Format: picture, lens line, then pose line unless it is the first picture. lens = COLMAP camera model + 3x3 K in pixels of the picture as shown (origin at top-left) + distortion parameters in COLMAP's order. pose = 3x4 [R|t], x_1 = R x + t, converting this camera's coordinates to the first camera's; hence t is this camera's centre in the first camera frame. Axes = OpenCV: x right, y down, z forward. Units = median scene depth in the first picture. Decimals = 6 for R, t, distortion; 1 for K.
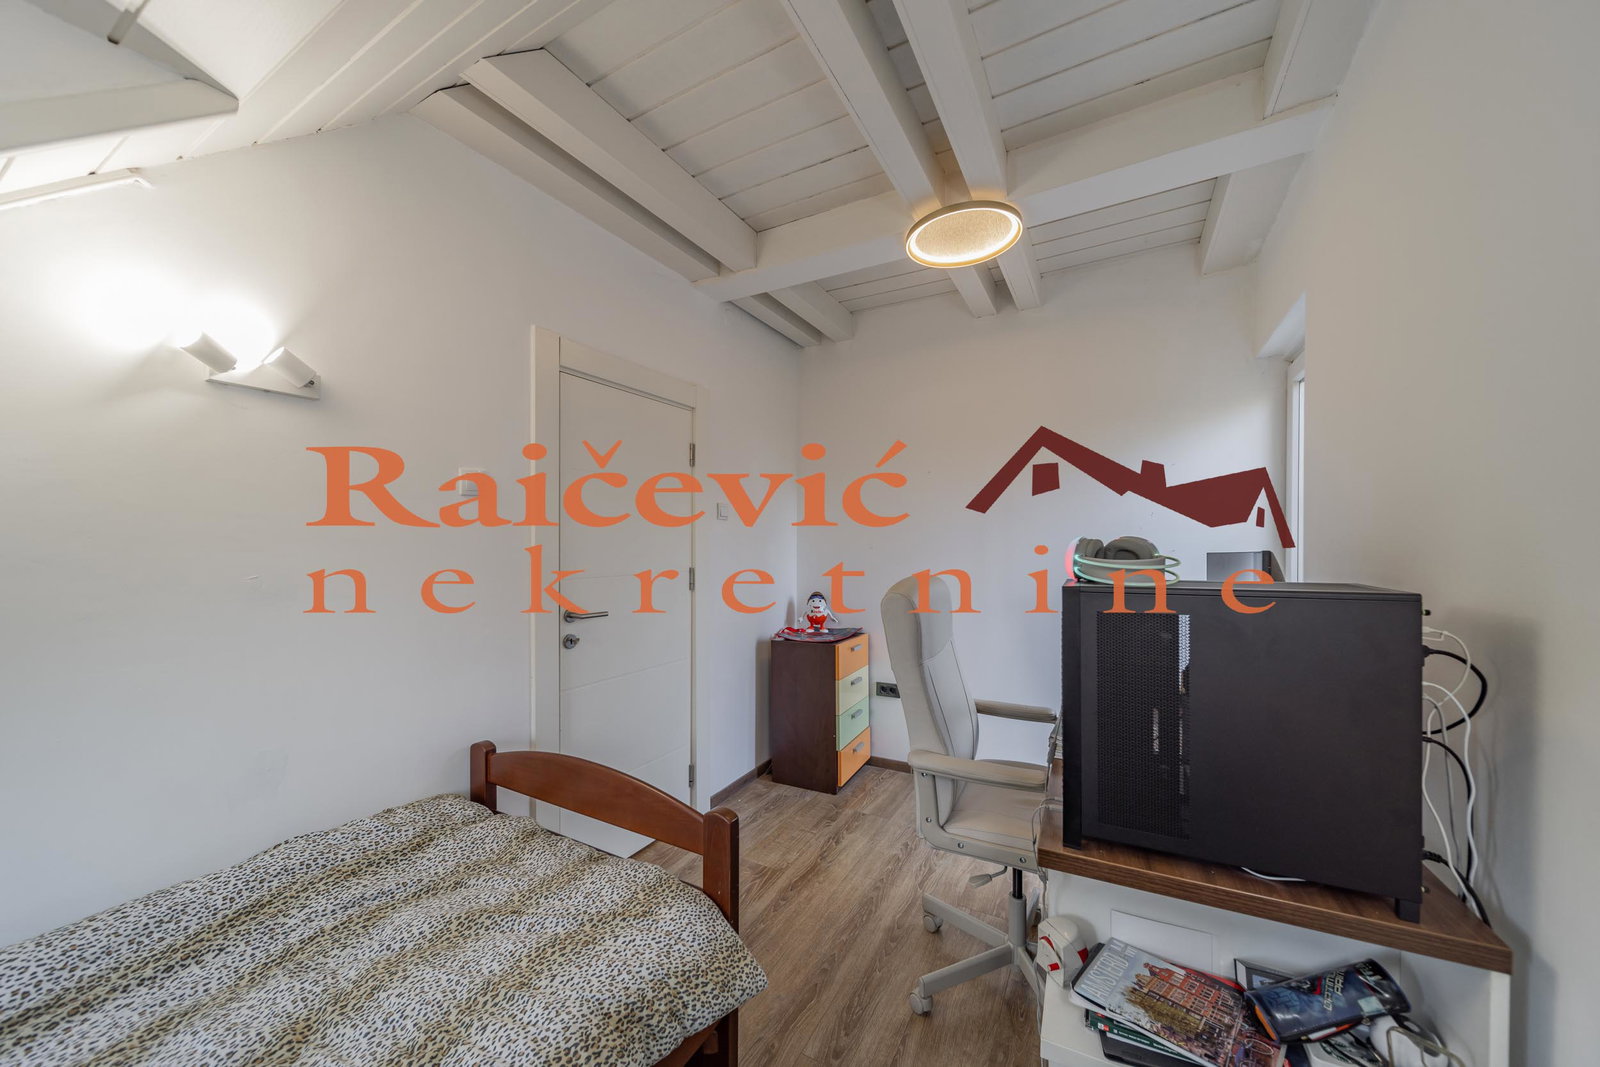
lens RADIAL K [[568.3, 0, 794.4], [0, 568.3, 543.3], [0, 0, 1]] dist [-0.002455, -0.000157]
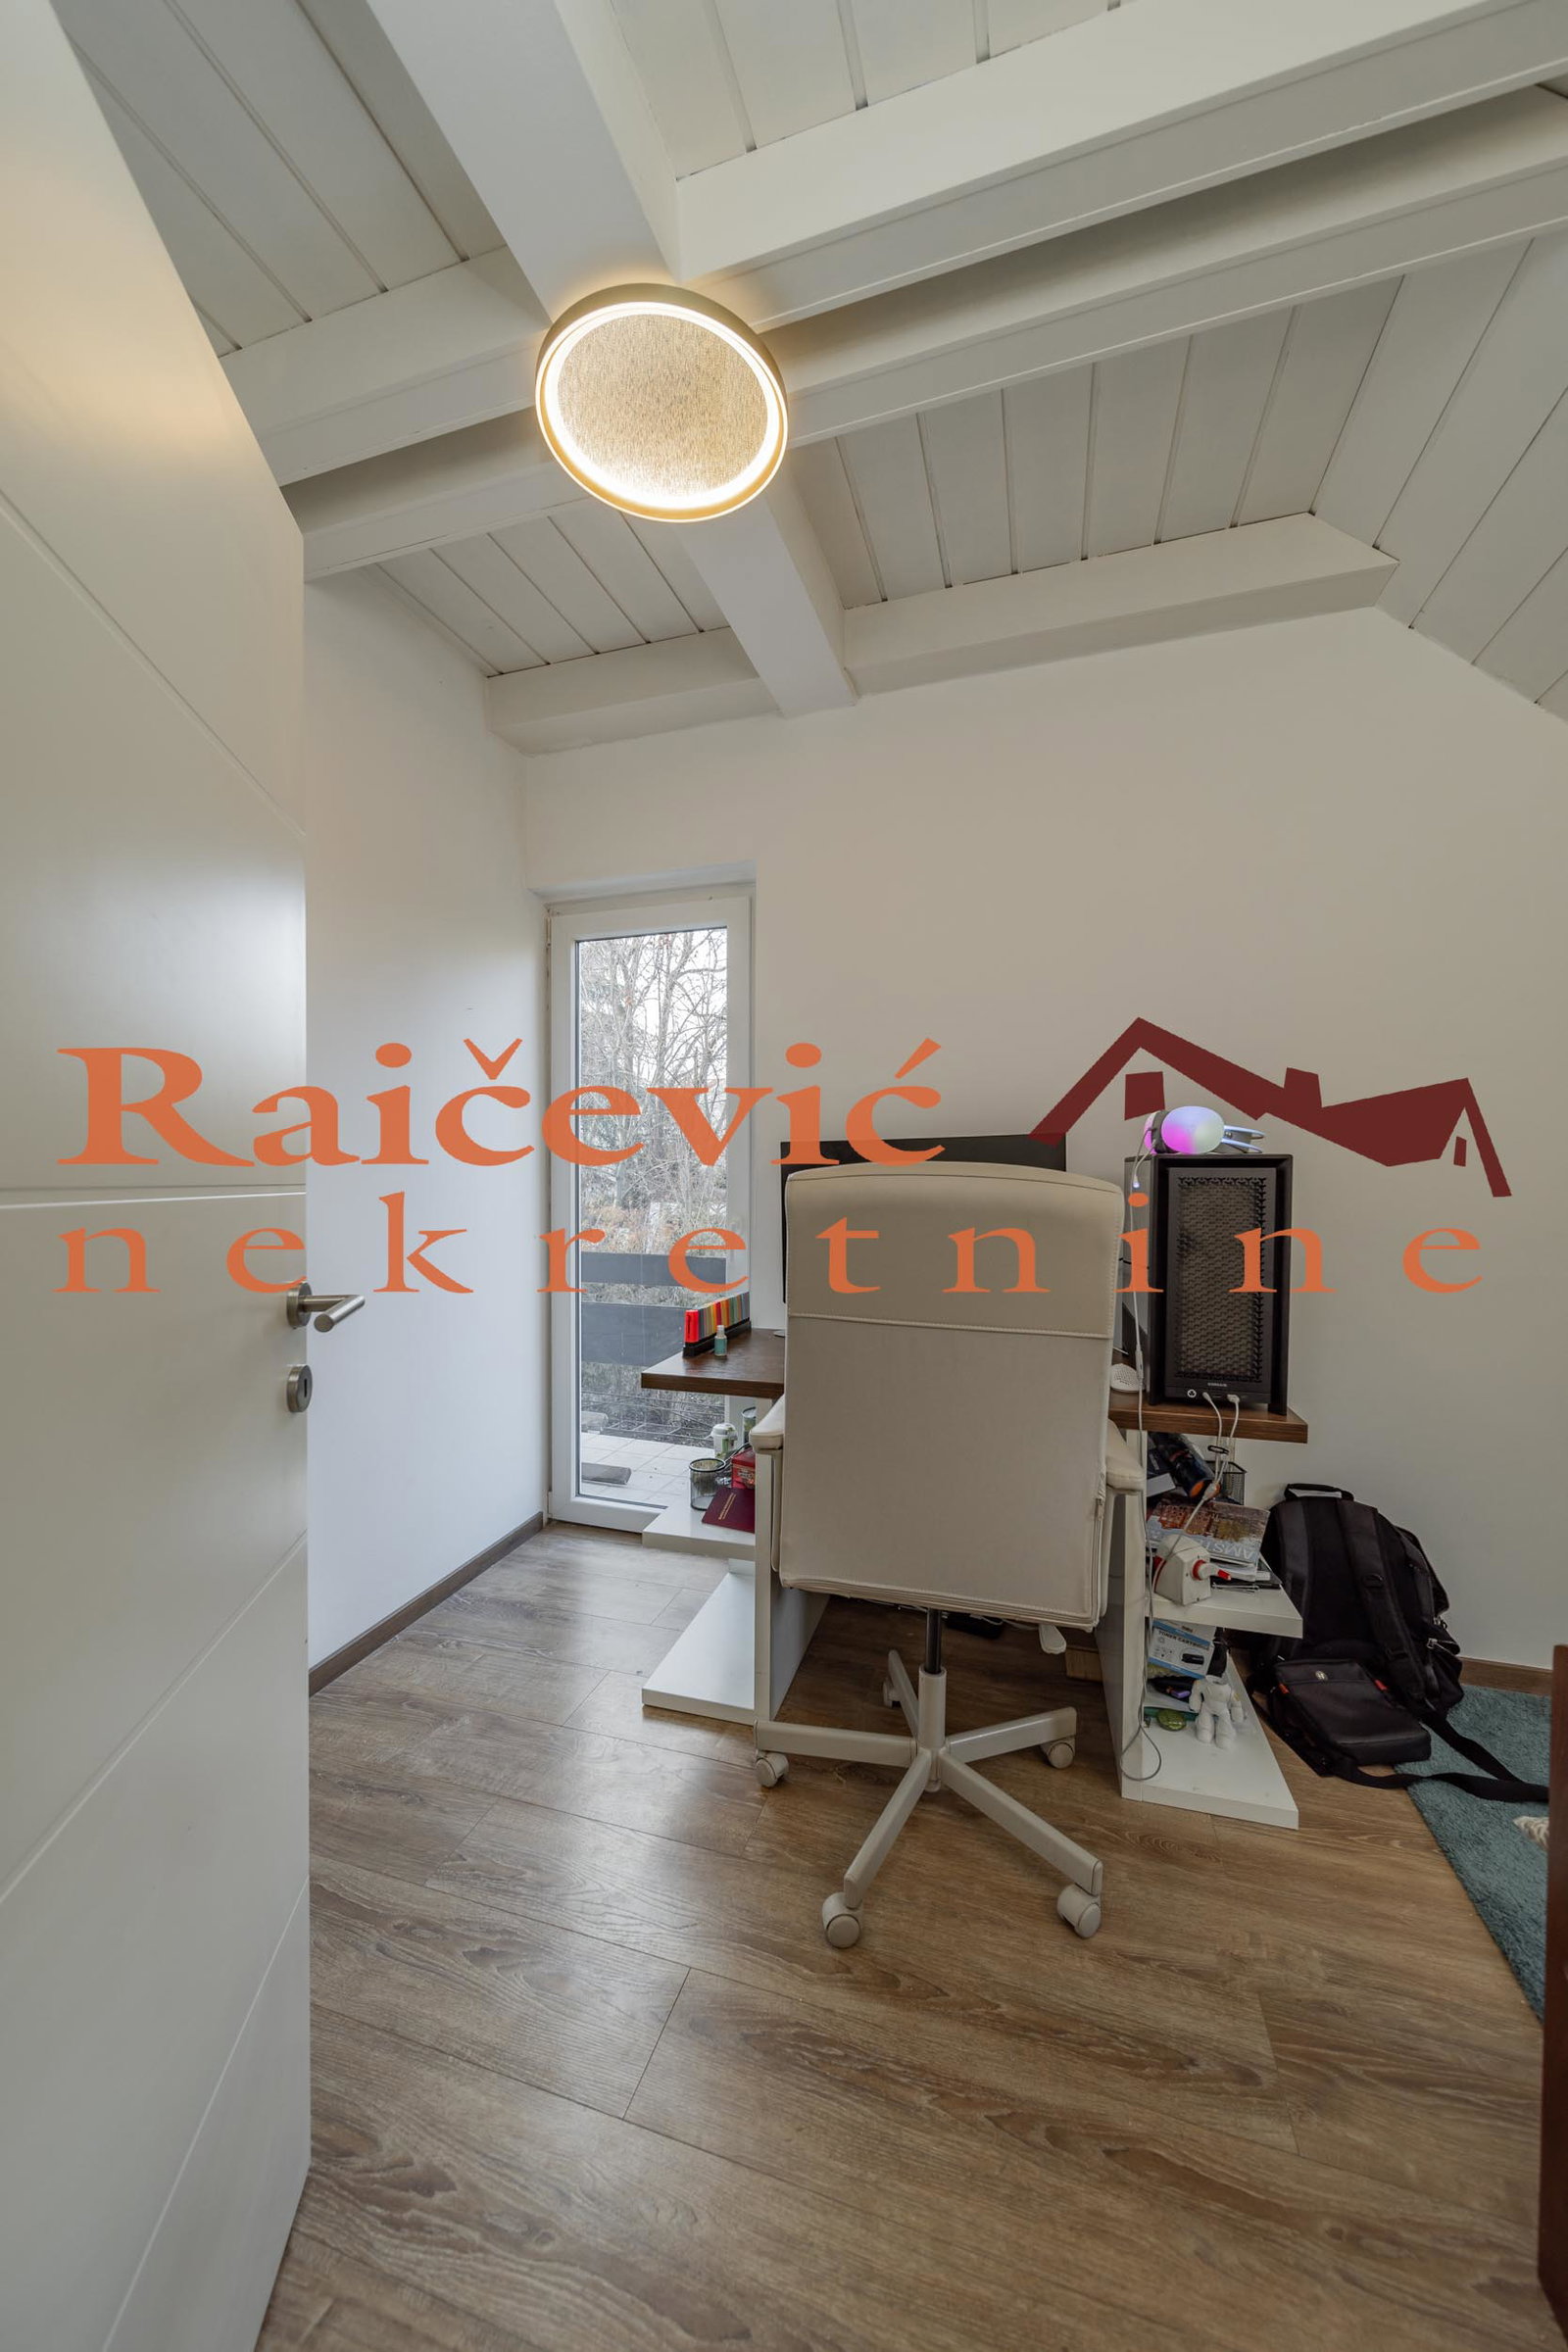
lens RADIAL K [[835.5, 0, 780.2], [0, 835.5, 1175.8], [0, 0, 1]] dist [-0.002455, -0.000157]
pose [[-0.187828, -0.003879, 0.982194, -0.564686], [-0.001863, 0.999992, 0.003593, 0.071097], [-0.982200, -0.001155, -0.187834, 1.496947]]
